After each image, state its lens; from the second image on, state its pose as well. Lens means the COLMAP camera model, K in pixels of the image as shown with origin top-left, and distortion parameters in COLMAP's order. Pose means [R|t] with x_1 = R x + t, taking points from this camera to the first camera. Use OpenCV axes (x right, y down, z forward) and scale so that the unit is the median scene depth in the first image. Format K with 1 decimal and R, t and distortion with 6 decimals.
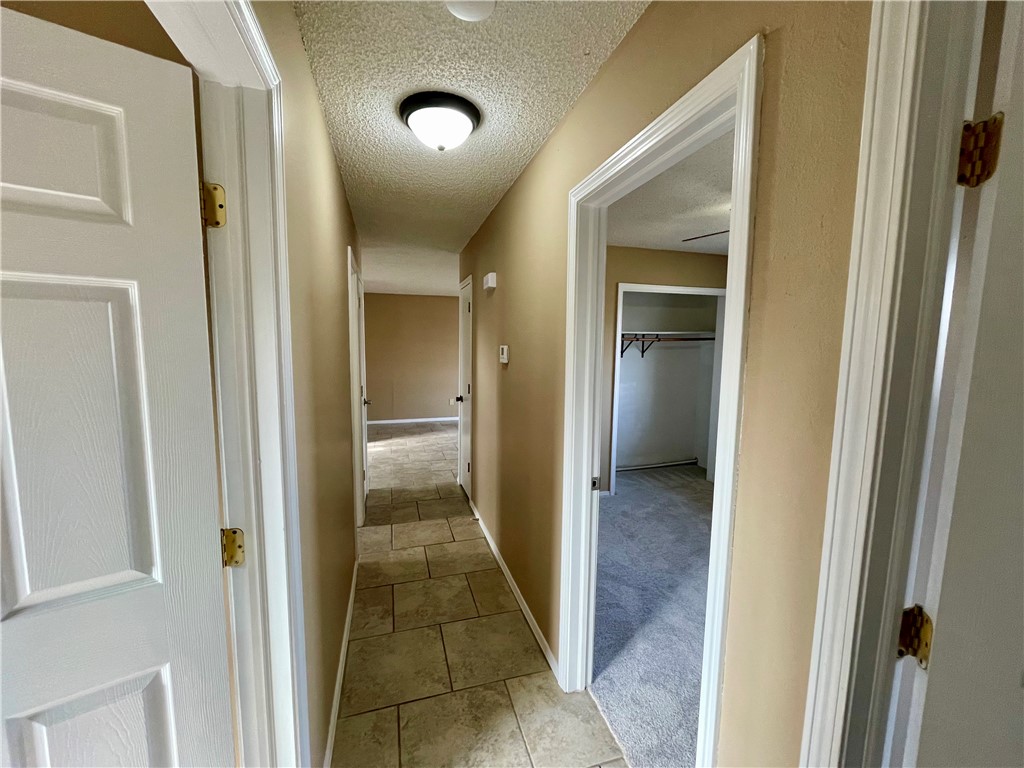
lens RADIAL K [[414.2, 0, 516.9], [0, 414.2, 386.8], [0, 0, 1]] dist [0.002727, -0.000118]
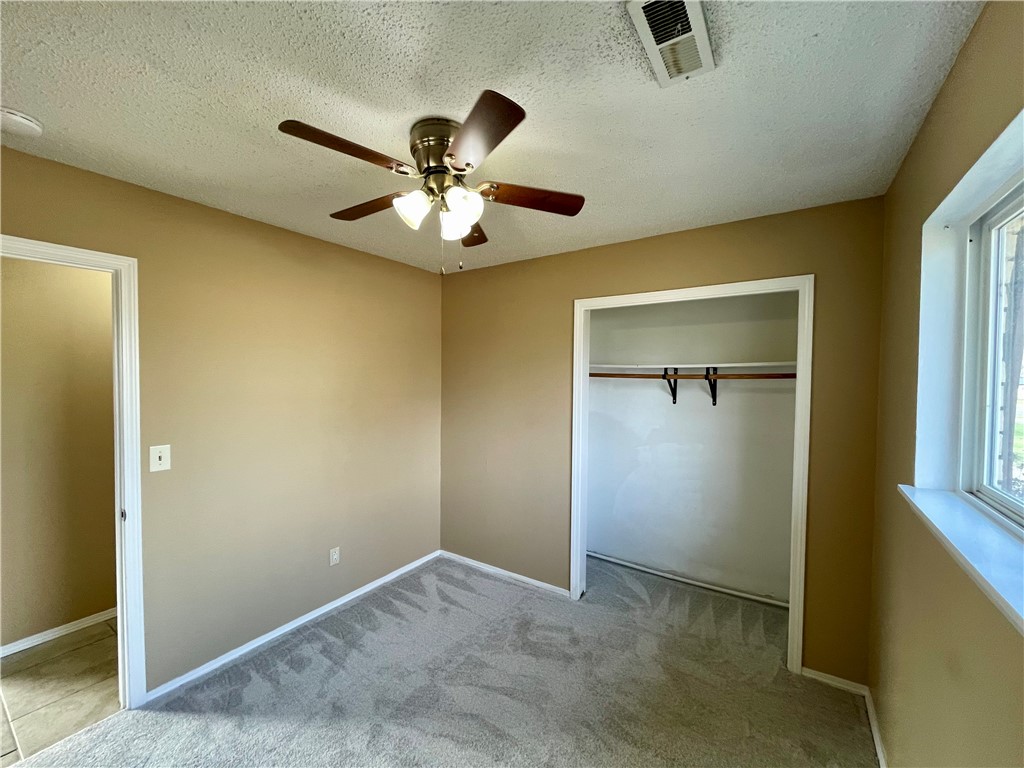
lens RADIAL K [[414.2, 0, 516.2], [0, 414.2, 384.1], [0, 0, 1]] dist [0.002727, -0.000118]
pose [[0.630755, 0.011543, -0.775897, 0.655268], [-0.080348, 0.995486, -0.050508, -0.051589], [0.771811, 0.094200, 0.628835, 0.416710]]
